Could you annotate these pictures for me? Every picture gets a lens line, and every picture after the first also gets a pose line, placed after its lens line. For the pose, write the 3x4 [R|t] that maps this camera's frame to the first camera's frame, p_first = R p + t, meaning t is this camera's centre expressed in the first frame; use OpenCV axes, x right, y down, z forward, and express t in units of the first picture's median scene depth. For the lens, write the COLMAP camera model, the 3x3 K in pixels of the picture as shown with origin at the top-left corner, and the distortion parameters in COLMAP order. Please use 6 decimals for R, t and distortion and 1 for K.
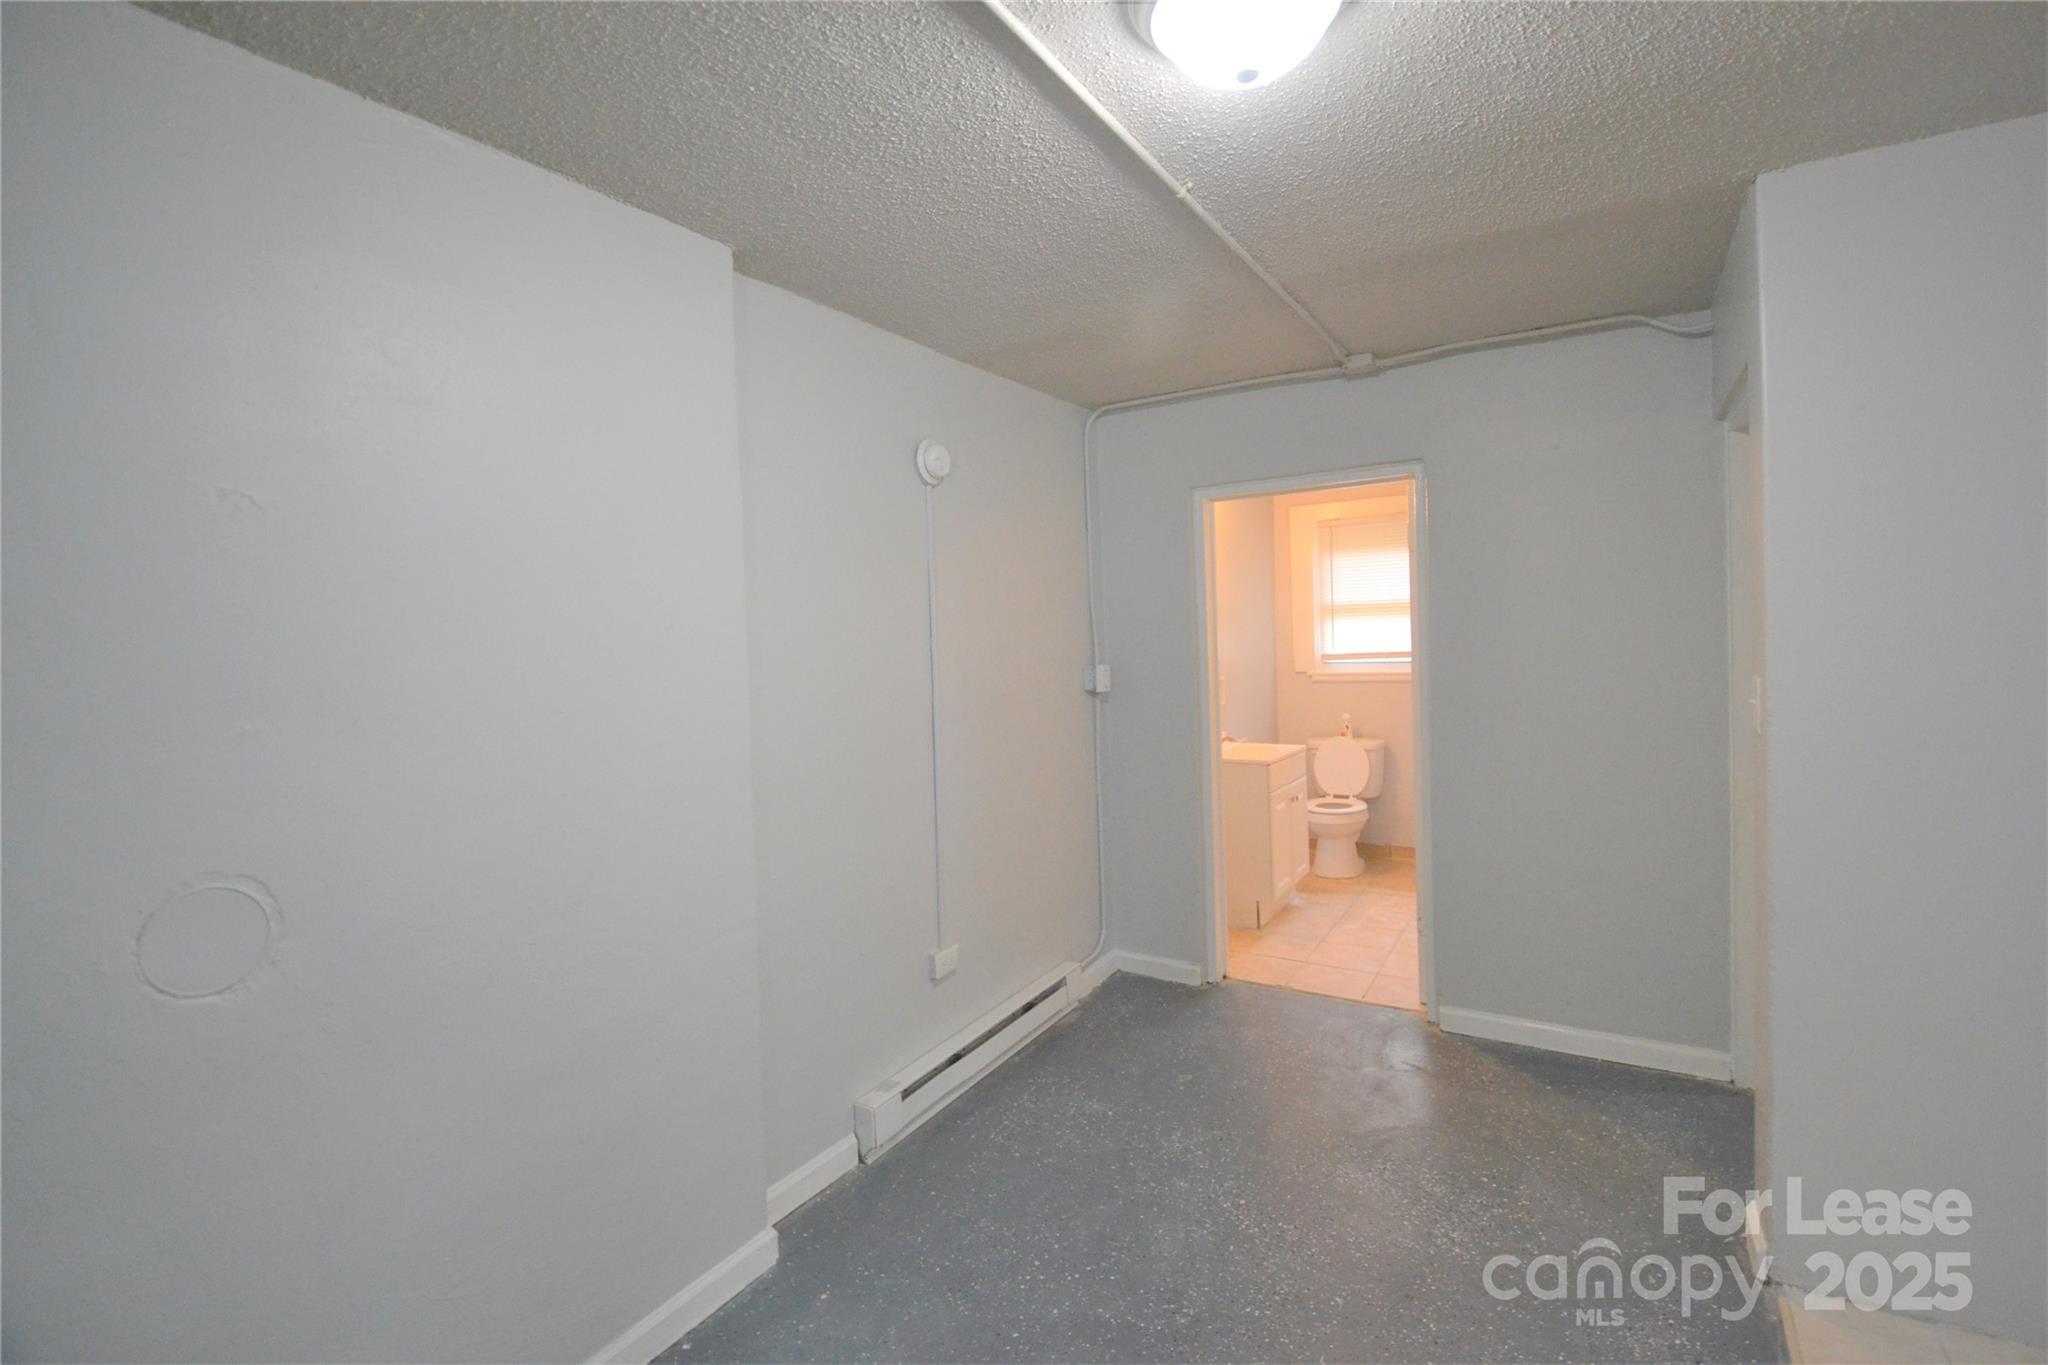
lens RADIAL K [[913.6, 0, 1035.2], [0, 913.6, 656.0], [0, 0, 1]] dist [0.024080, -0.027840]
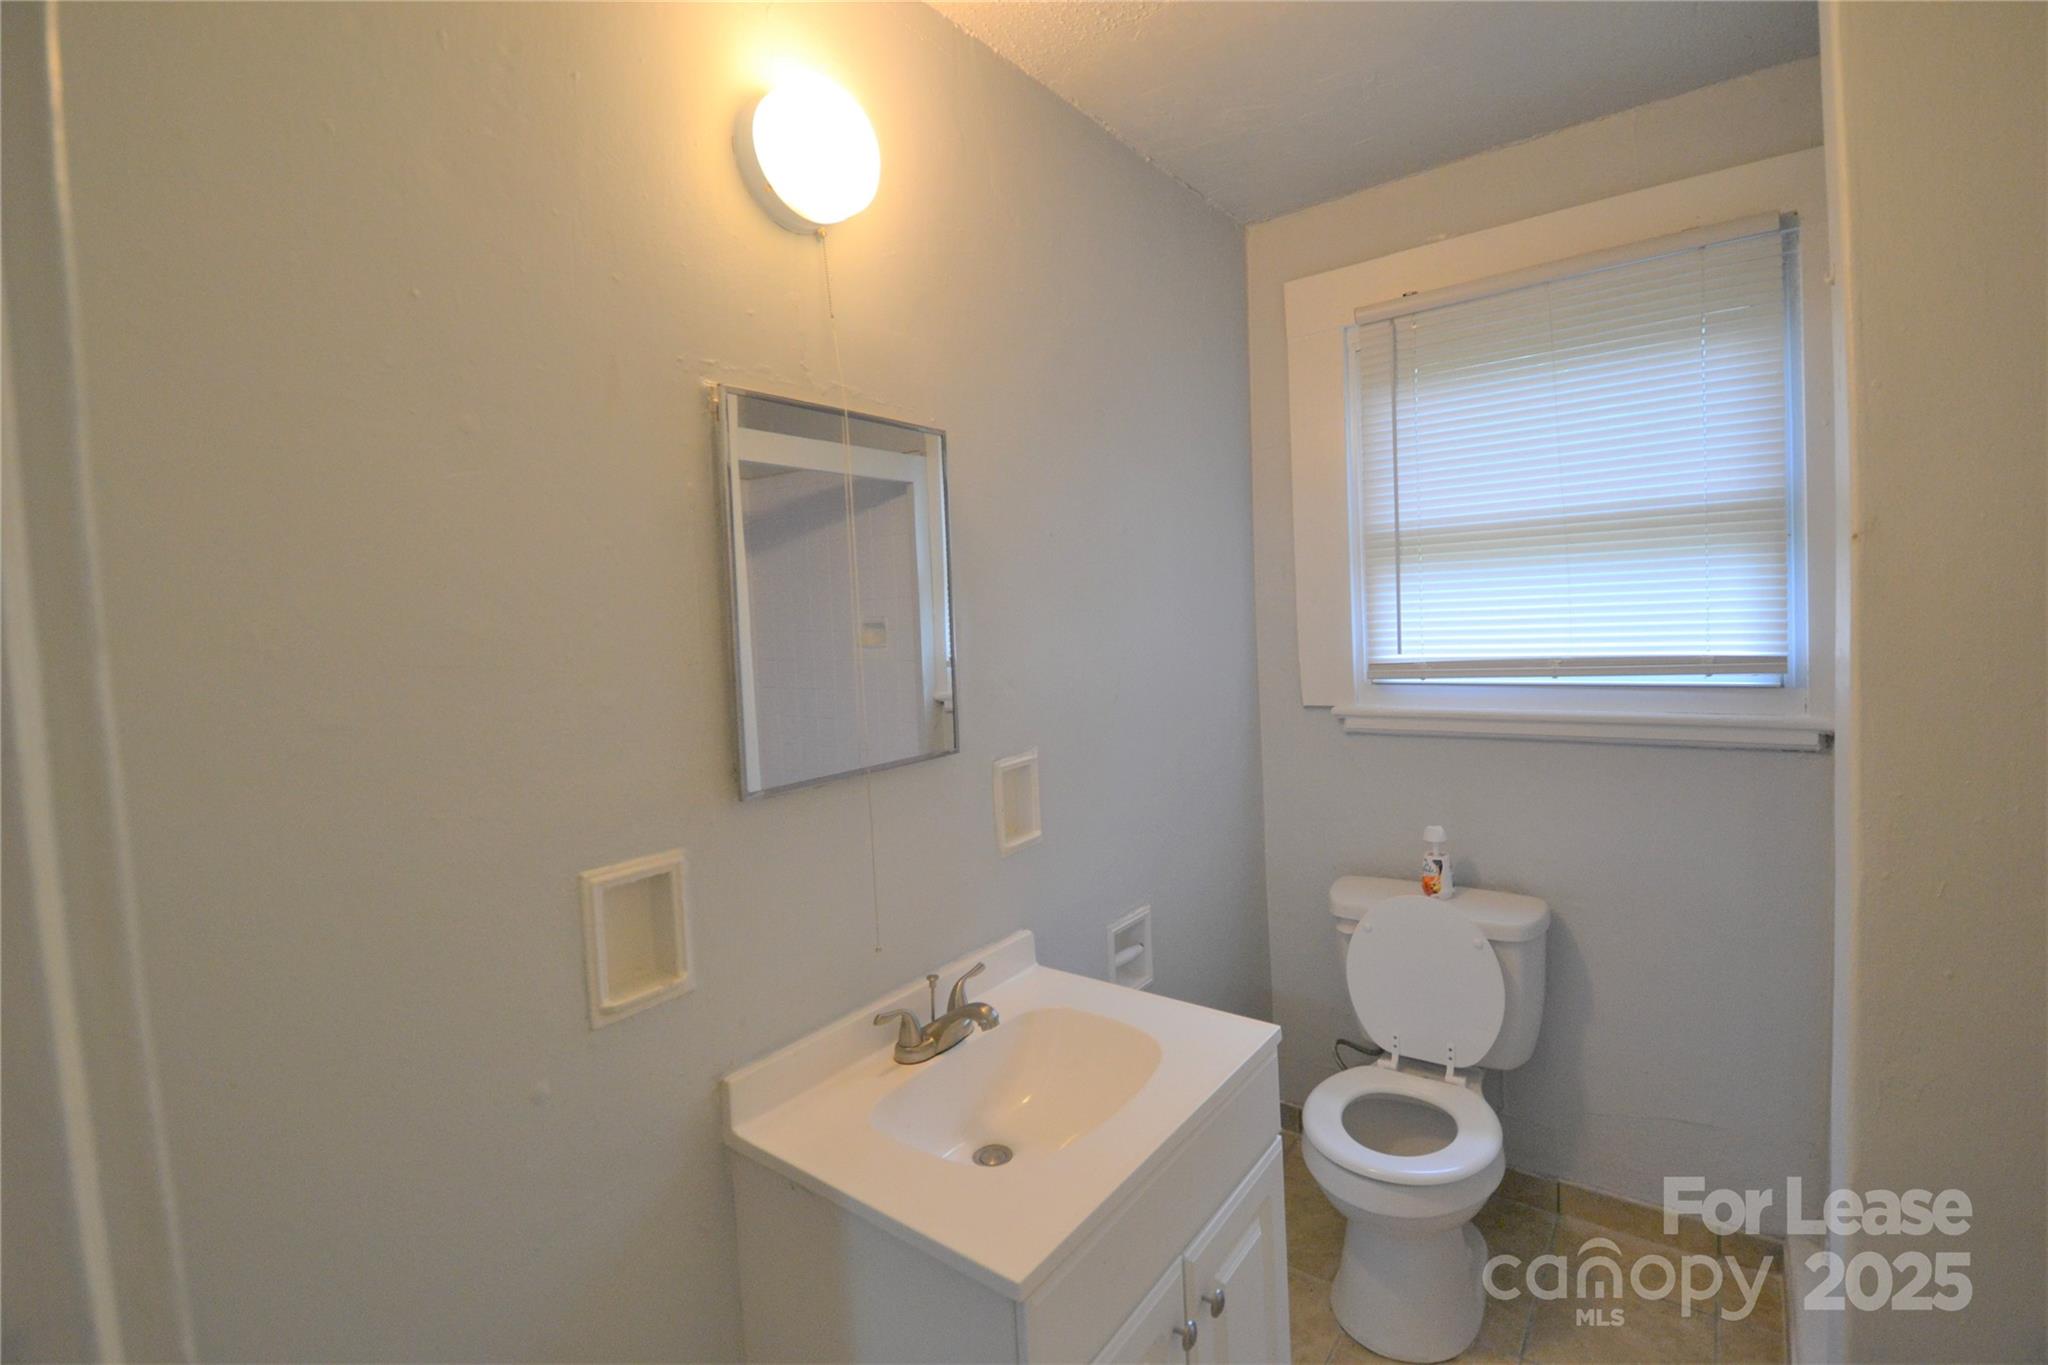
lens RADIAL K [[913.6, 0, 1035.2], [0, 913.6, 656.0], [0, 0, 1]] dist [0.024080, -0.027840]
pose [[0.995976, -0.006295, -0.089400, 0.211944], [0.007785, 0.999836, 0.016336, -0.012144], [0.089282, -0.016966, 0.995862, 0.617915]]
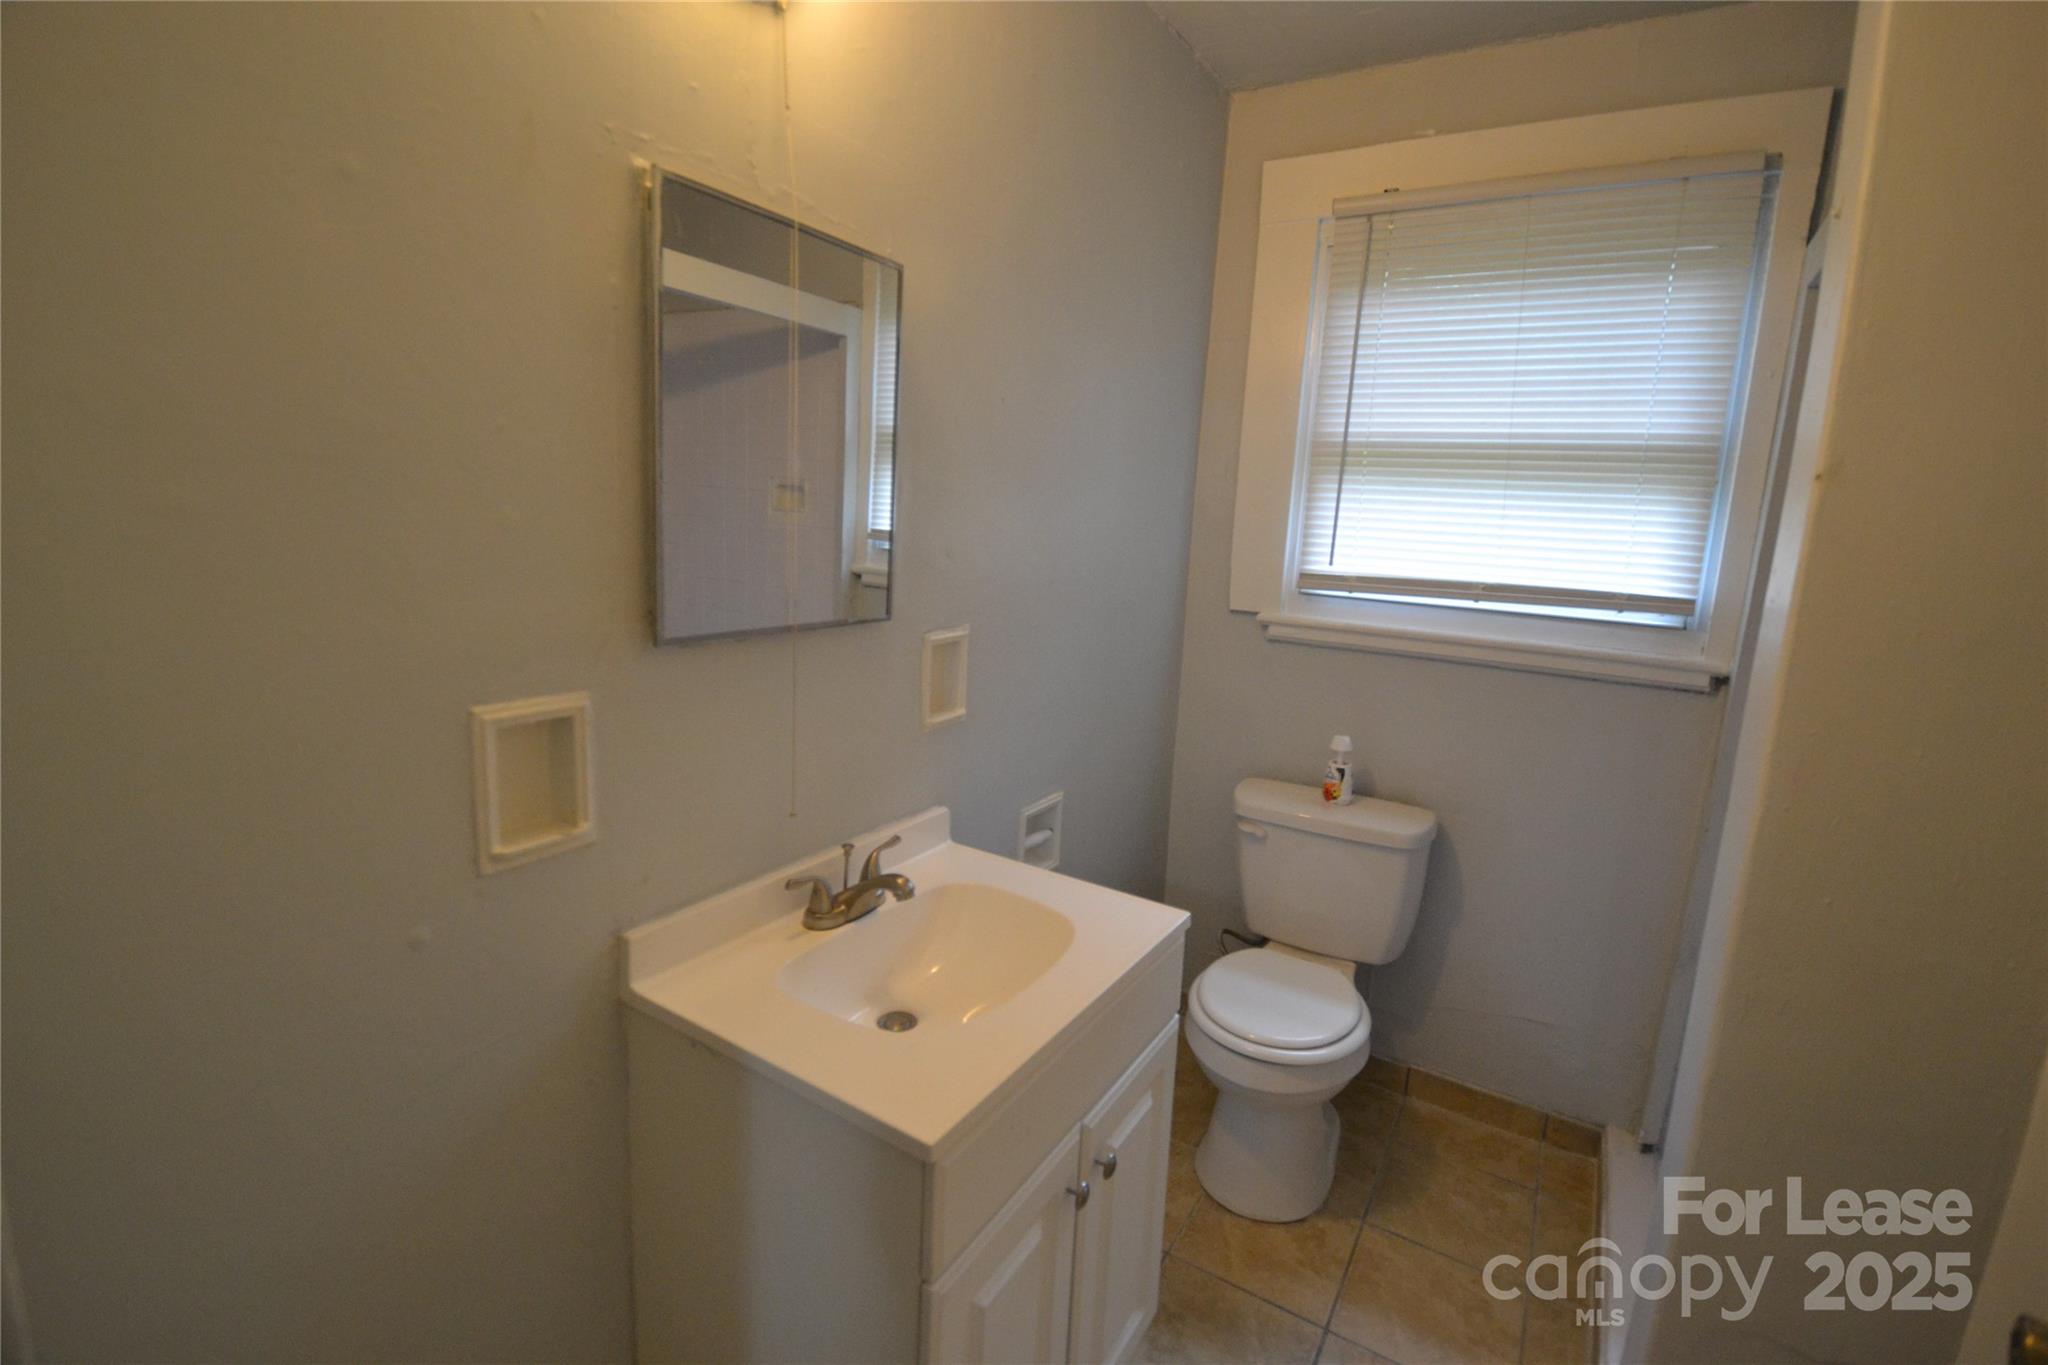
lens RADIAL K [[913.6, 0, 1035.2], [0, 913.6, 656.0], [0, 0, 1]] dist [0.024080, -0.027840]
pose [[0.996016, 0.087639, 0.016488, 0.203047], [-0.089033, 0.987747, 0.128175, -0.006410], [-0.005053, -0.129133, 0.991614, 0.627718]]
